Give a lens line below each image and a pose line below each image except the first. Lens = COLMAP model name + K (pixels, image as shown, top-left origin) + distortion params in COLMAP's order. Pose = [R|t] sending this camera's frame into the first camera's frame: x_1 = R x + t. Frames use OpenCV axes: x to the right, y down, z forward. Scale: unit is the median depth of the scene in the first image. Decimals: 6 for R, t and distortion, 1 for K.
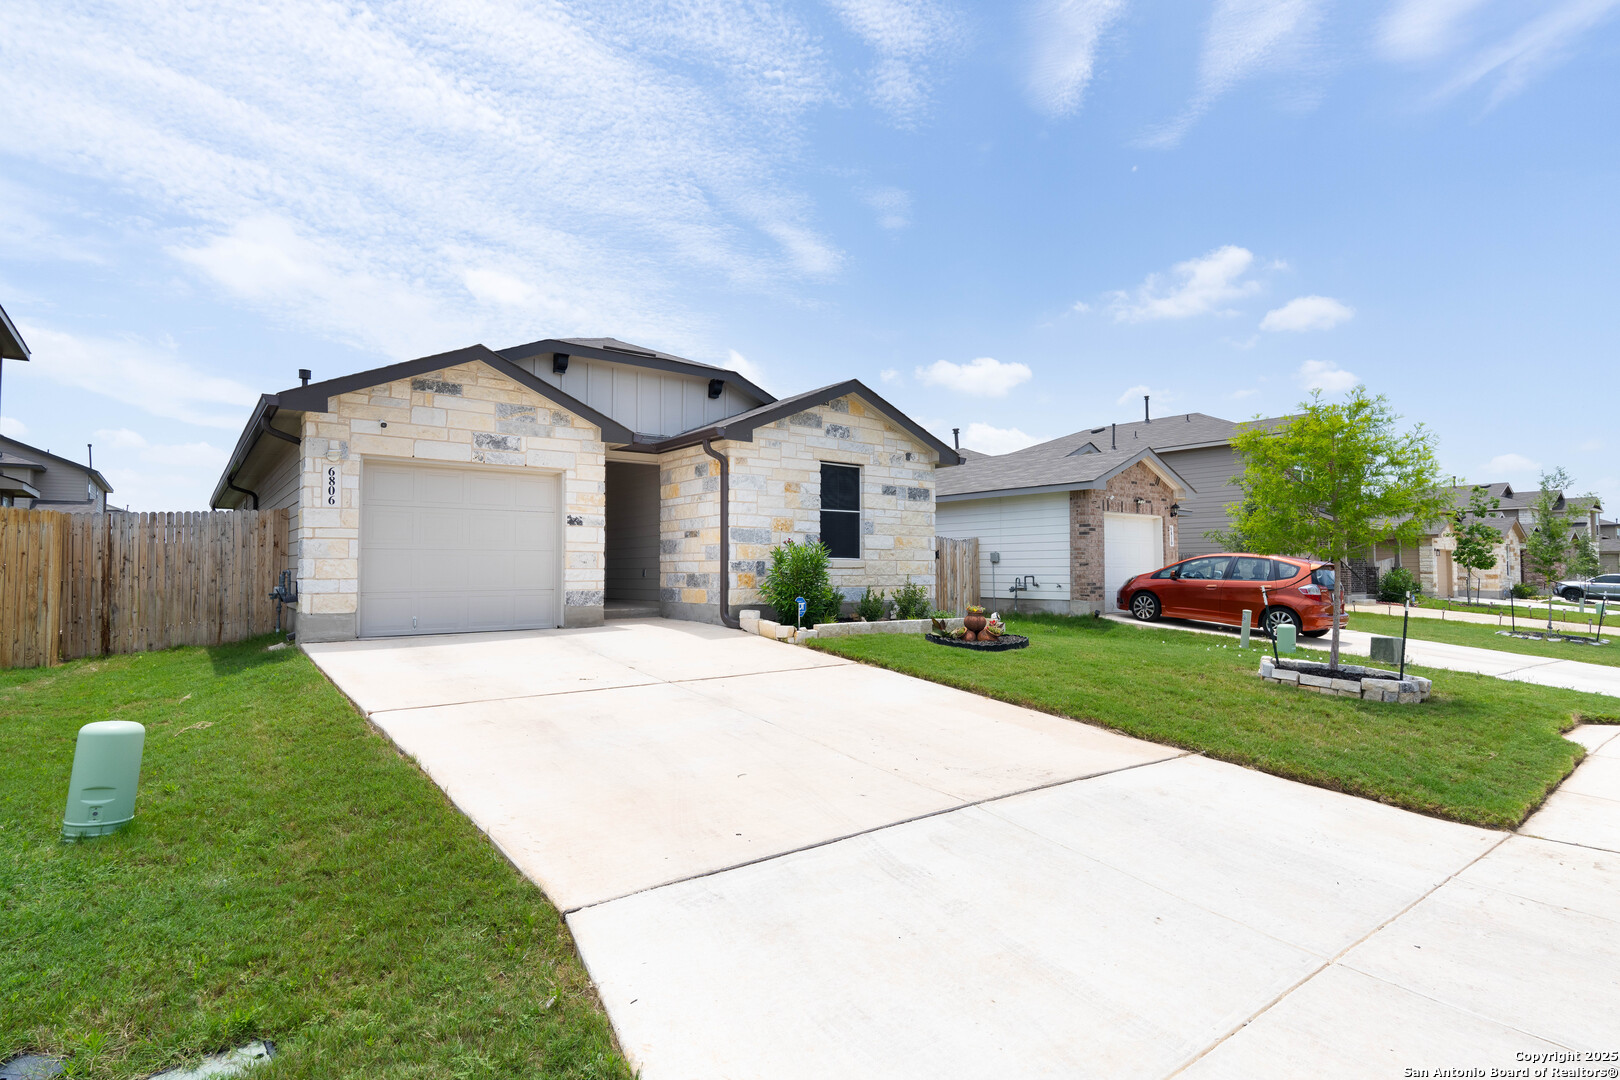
lens RADIAL K [[826.8, 0, 810.0], [0, 826.8, 540.0], [0, 0, 1]] dist [-0.000624, -0.000104]
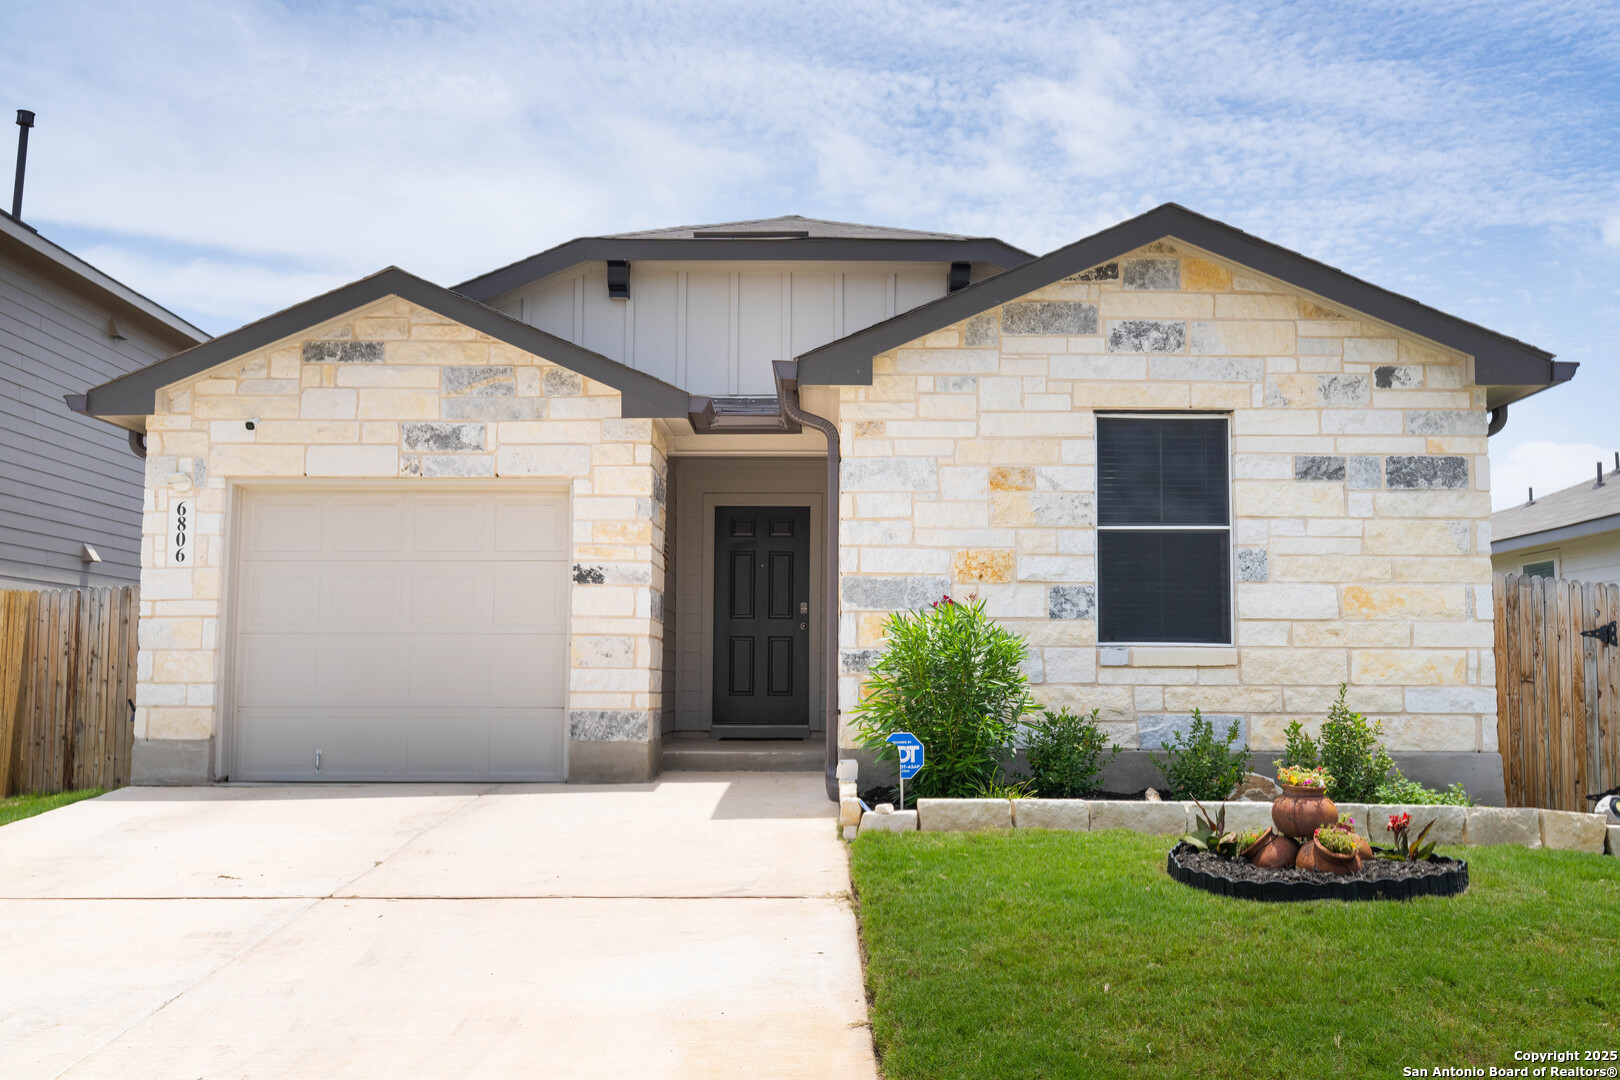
lens RADIAL K [[1576.1, 0, 810.0], [0, 1576.1, 540.0], [0, 0, 1]] dist [0.002808, 0.002430]
pose [[0.777841, -0.053283, -0.626199, 0.433795], [0.017240, 0.997833, -0.063491, 0.019584], [0.628225, 0.038590, 0.777074, 0.314461]]
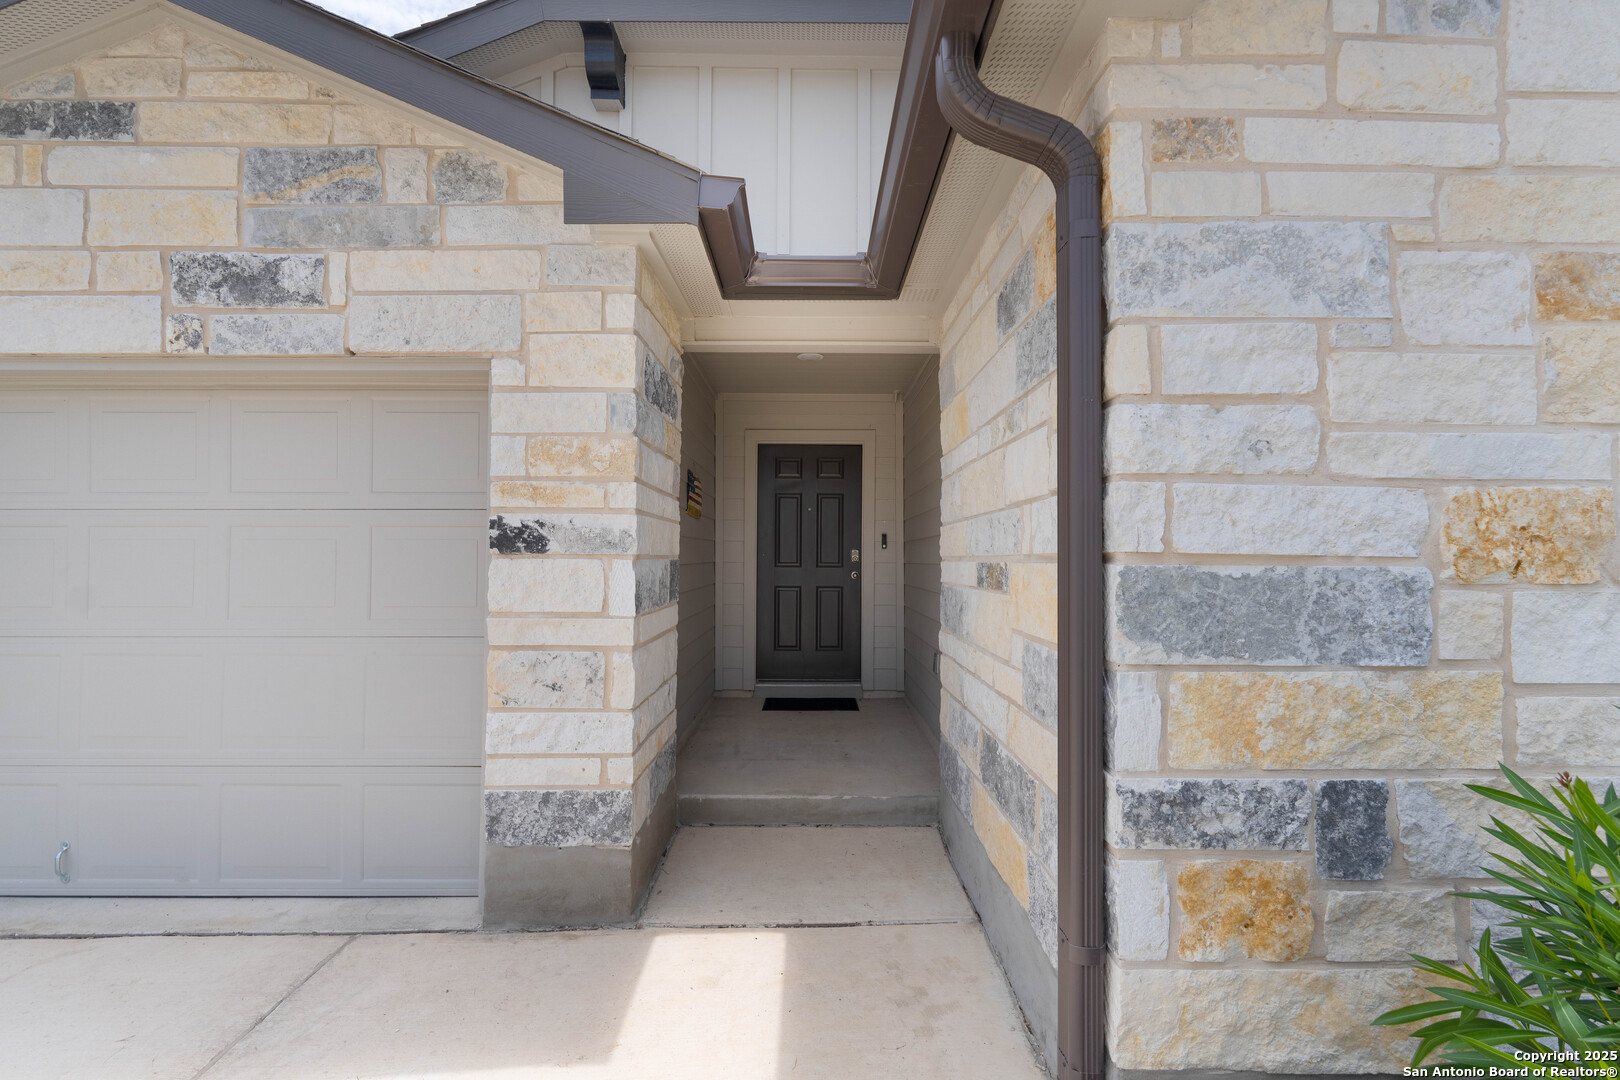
lens RADIAL K [[710.1, 0, 815.0], [0, 710.1, 539.5], [0, 0, 1]] dist [-0.005225, -0.000377]
pose [[0.787984, -0.008672, -0.615634, -0.058574], [0.017516, 0.999812, 0.008337, -0.022164], [0.615446, -0.017353, 0.787988, 0.857977]]
